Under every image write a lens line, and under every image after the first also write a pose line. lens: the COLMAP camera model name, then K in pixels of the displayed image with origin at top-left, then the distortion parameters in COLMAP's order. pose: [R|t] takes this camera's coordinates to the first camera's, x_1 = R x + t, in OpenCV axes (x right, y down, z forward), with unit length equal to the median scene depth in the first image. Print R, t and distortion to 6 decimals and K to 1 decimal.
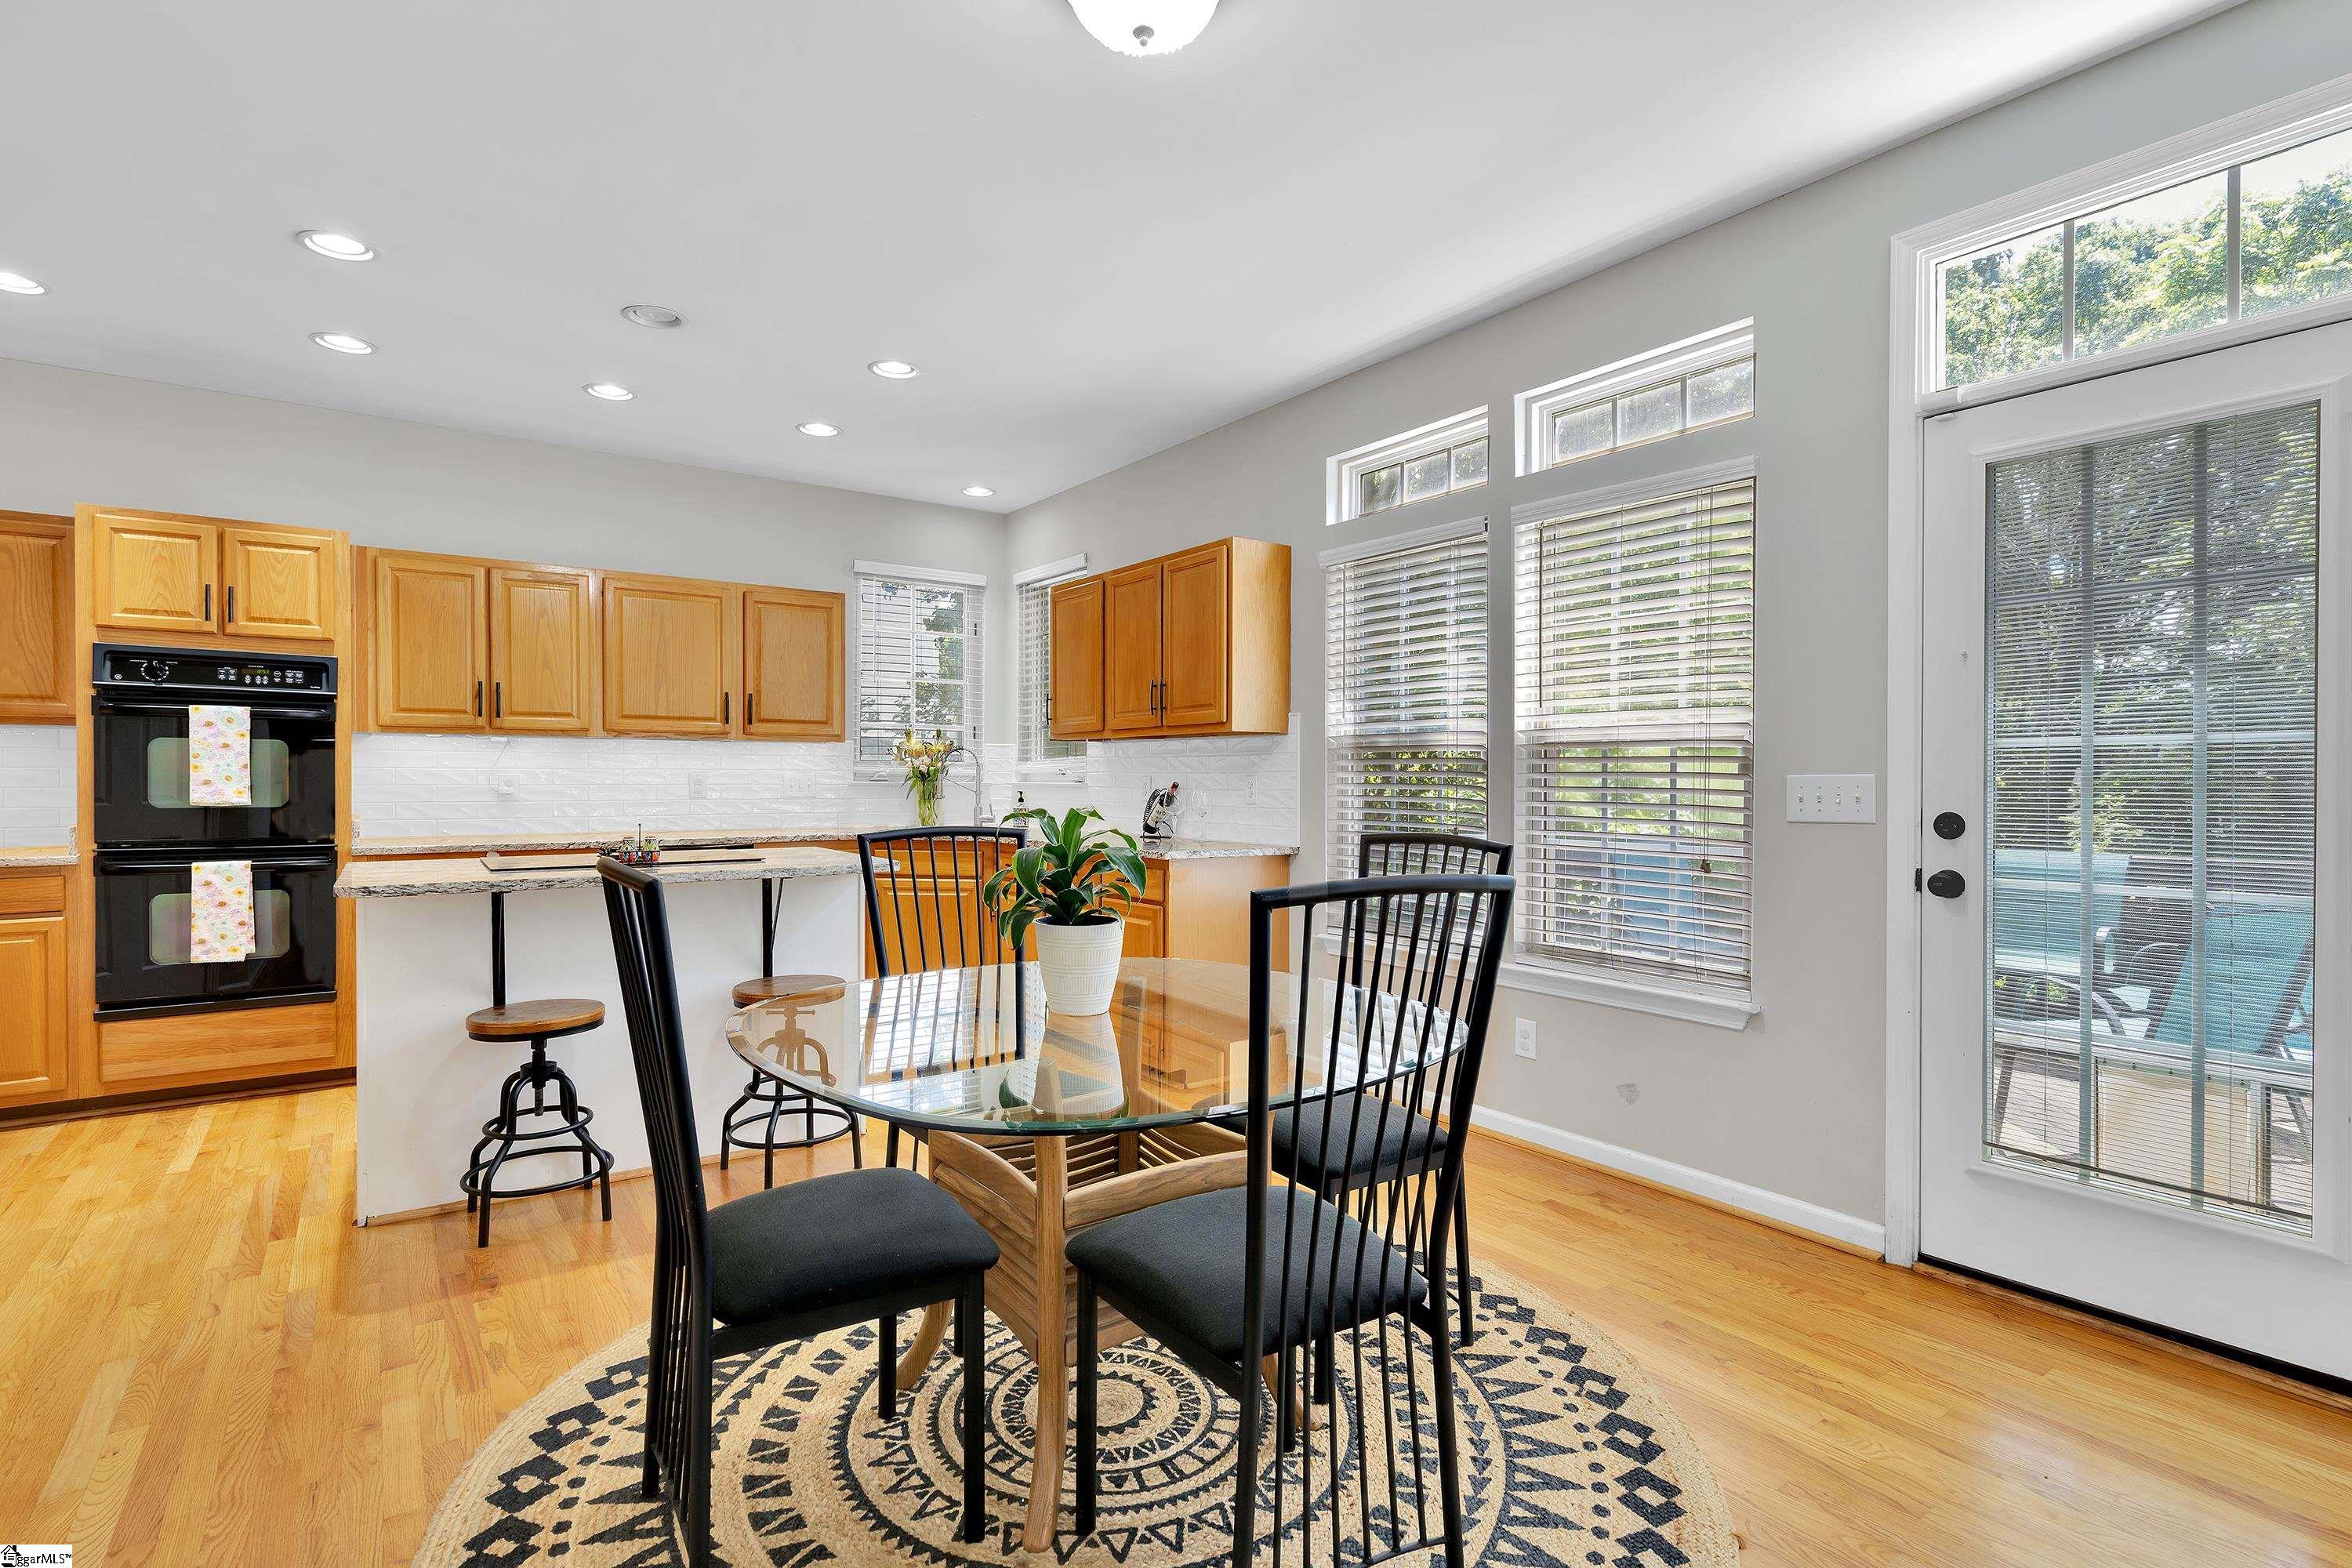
lens RADIAL K [[1105.5, 0, 1161.4], [0, 1105.5, 788.5], [0, 0, 1]] dist [-0.013500, 0.002489]
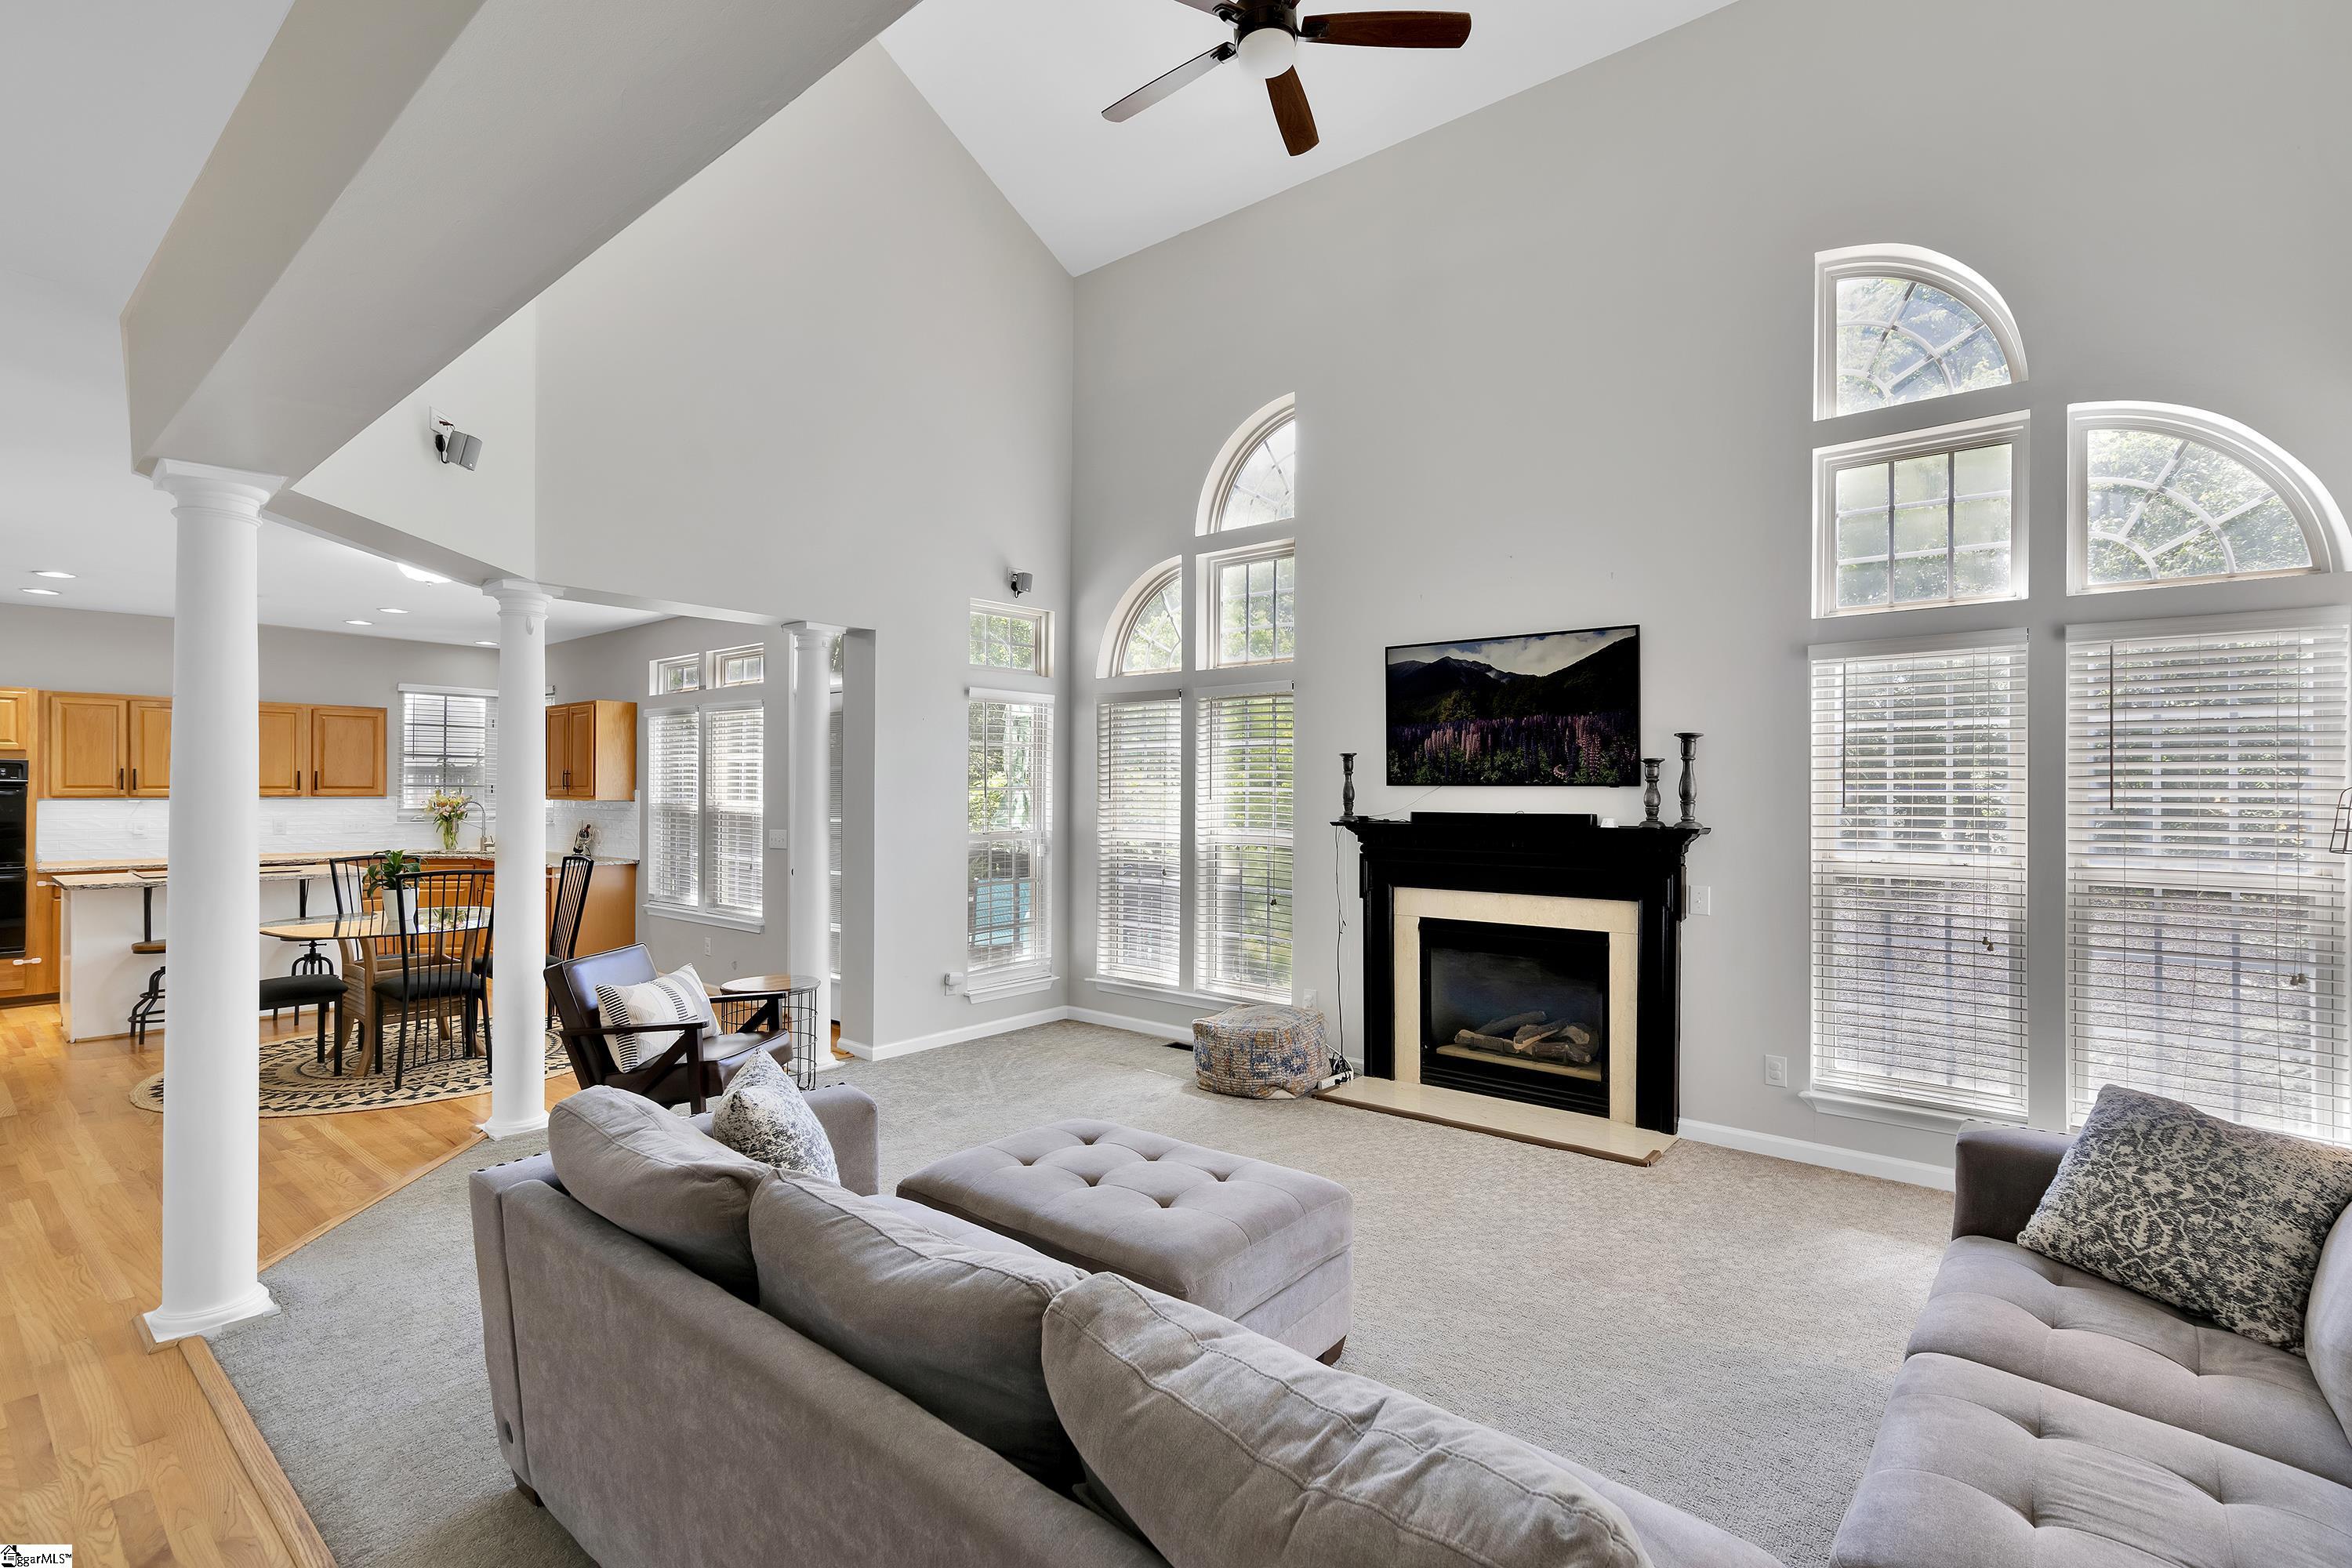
lens RADIAL K [[1105.5, 0, 1183.6], [0, 1105.5, 795.2], [0, 0, 1]] dist [-0.013500, 0.002489]
pose [[0.968085, 0.003314, 0.250599, 0.617267], [-0.001440, 0.999970, -0.007658, -0.053084], [-0.250617, 0.007053, 0.968061, -1.190368]]
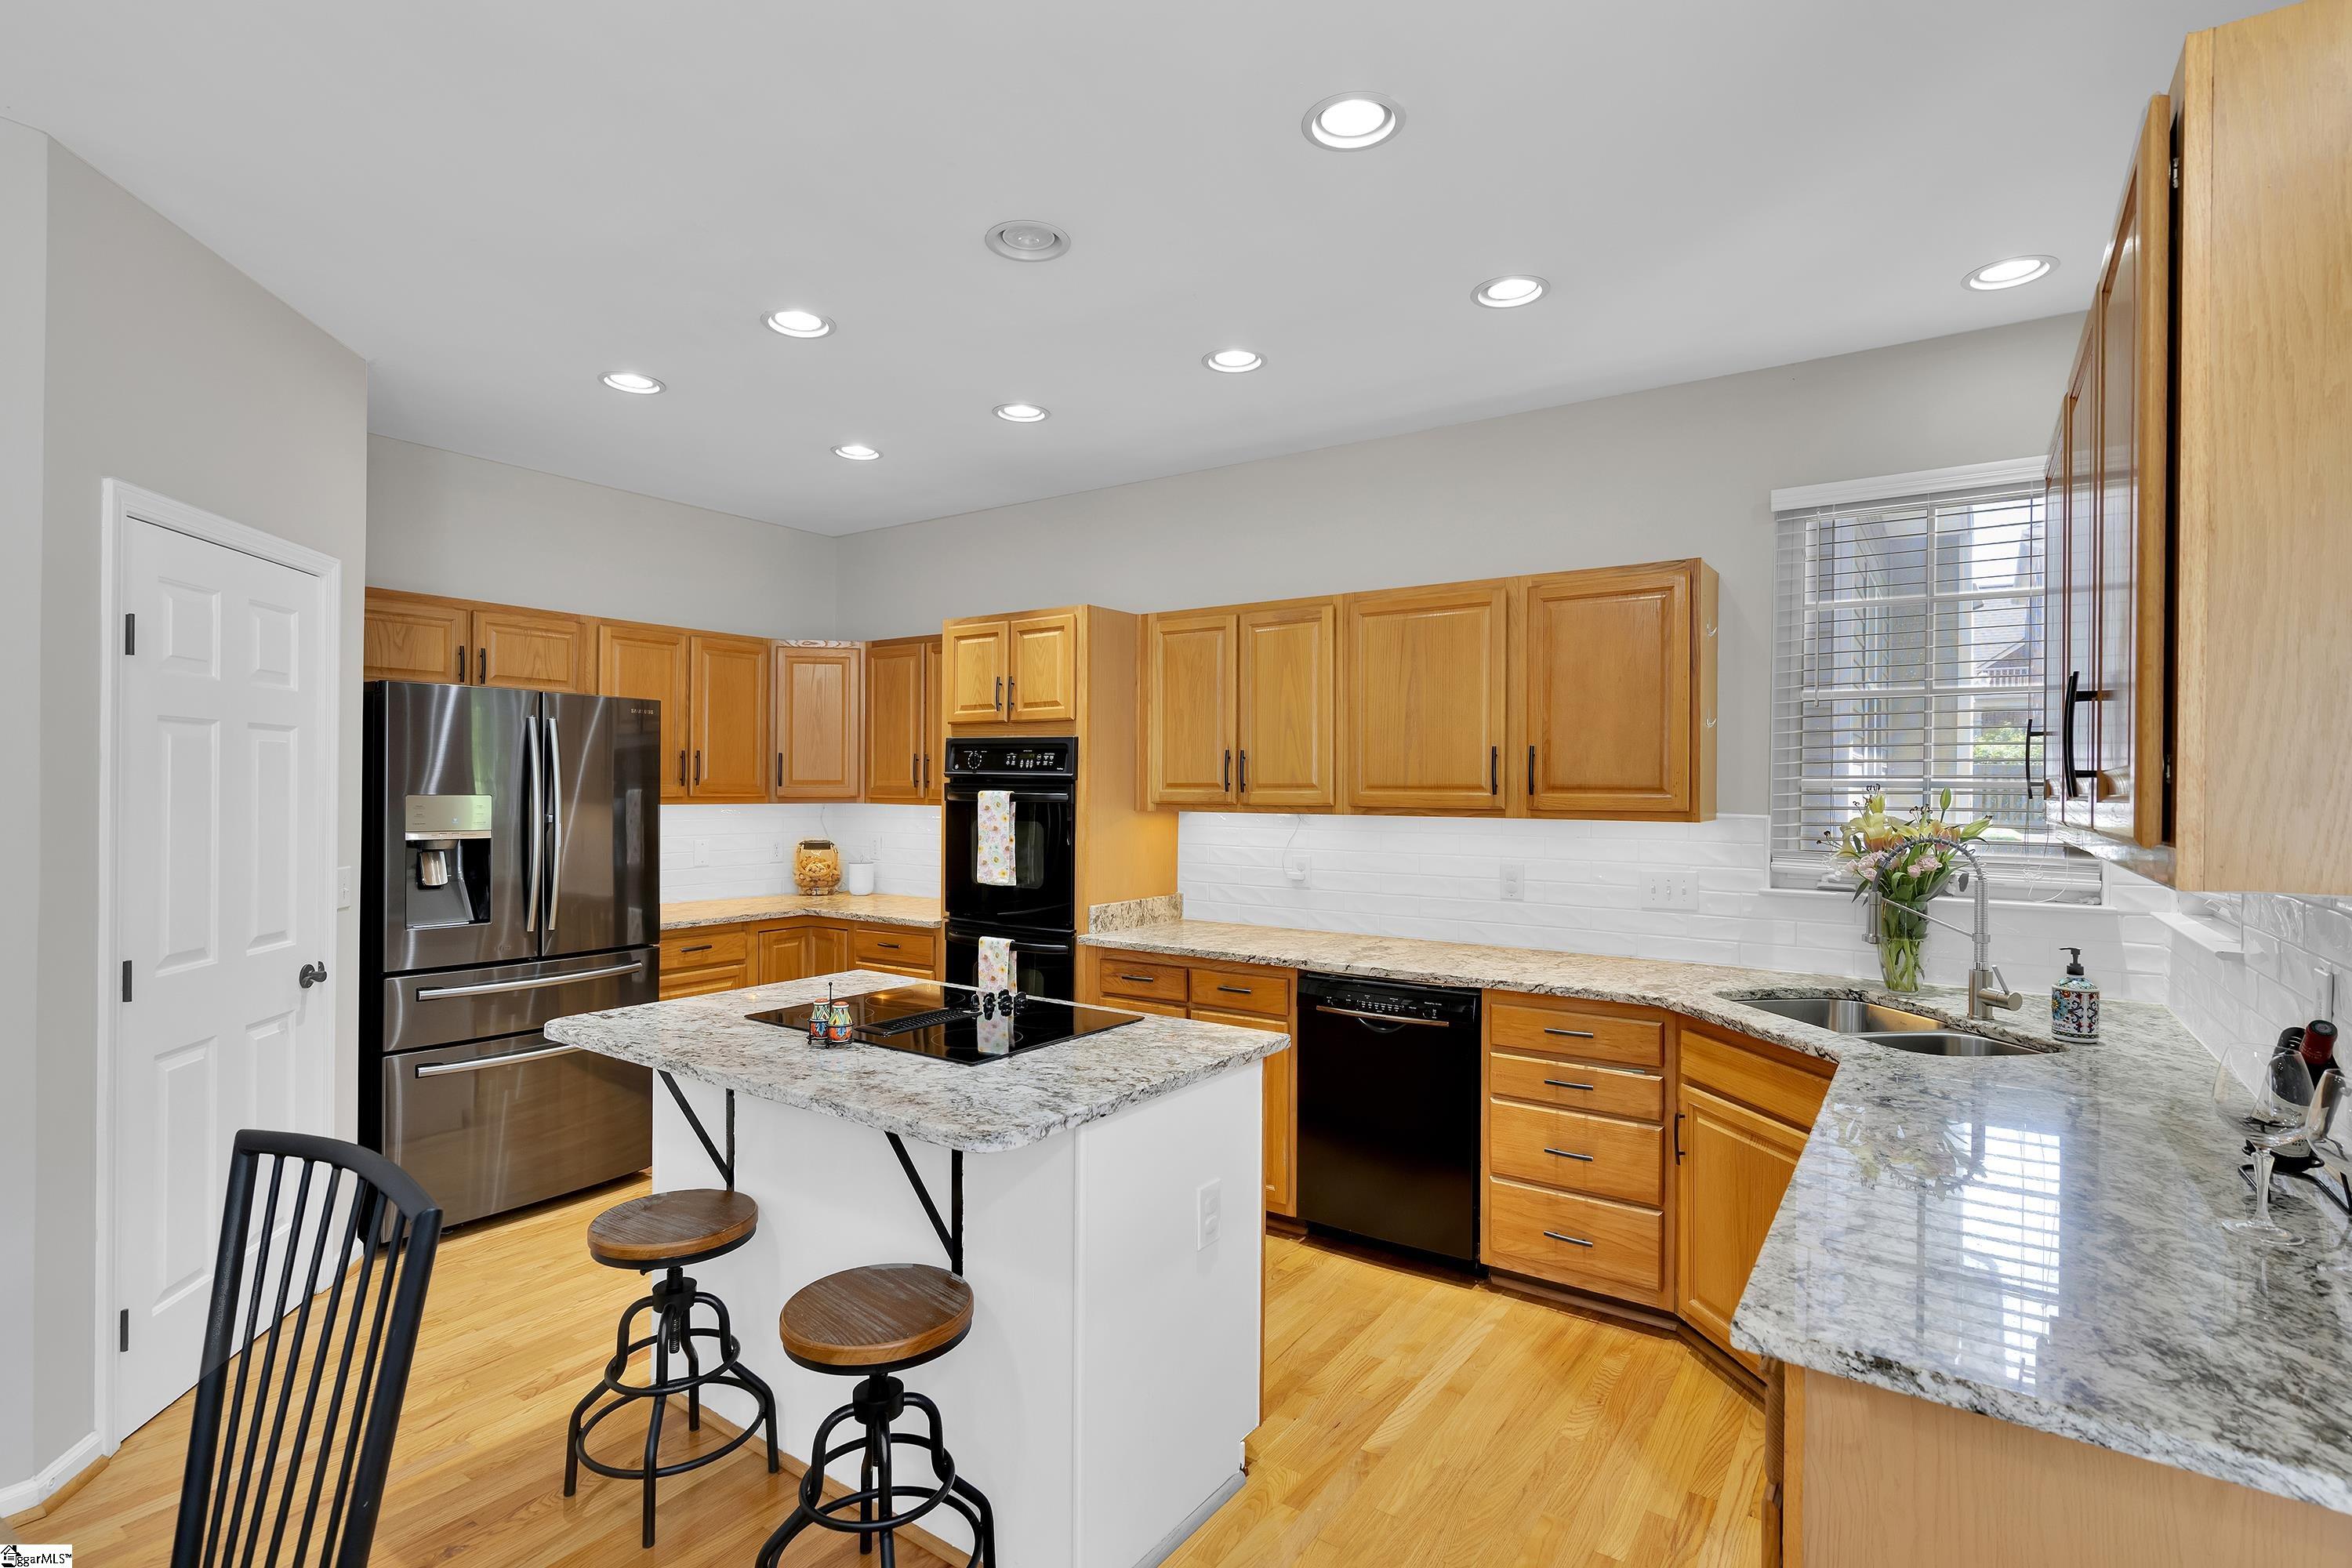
lens RADIAL K [[1163.7, 0, 1168.5], [0, 1163.7, 788.5], [0, 0, 1]] dist [-0.005451, -0.000379]
pose [[0.331493, 0.004364, -0.943448, 0.250592], [-0.011191, 0.999937, 0.000693, -0.078991], [0.943391, 0.010328, 0.331521, 0.772320]]
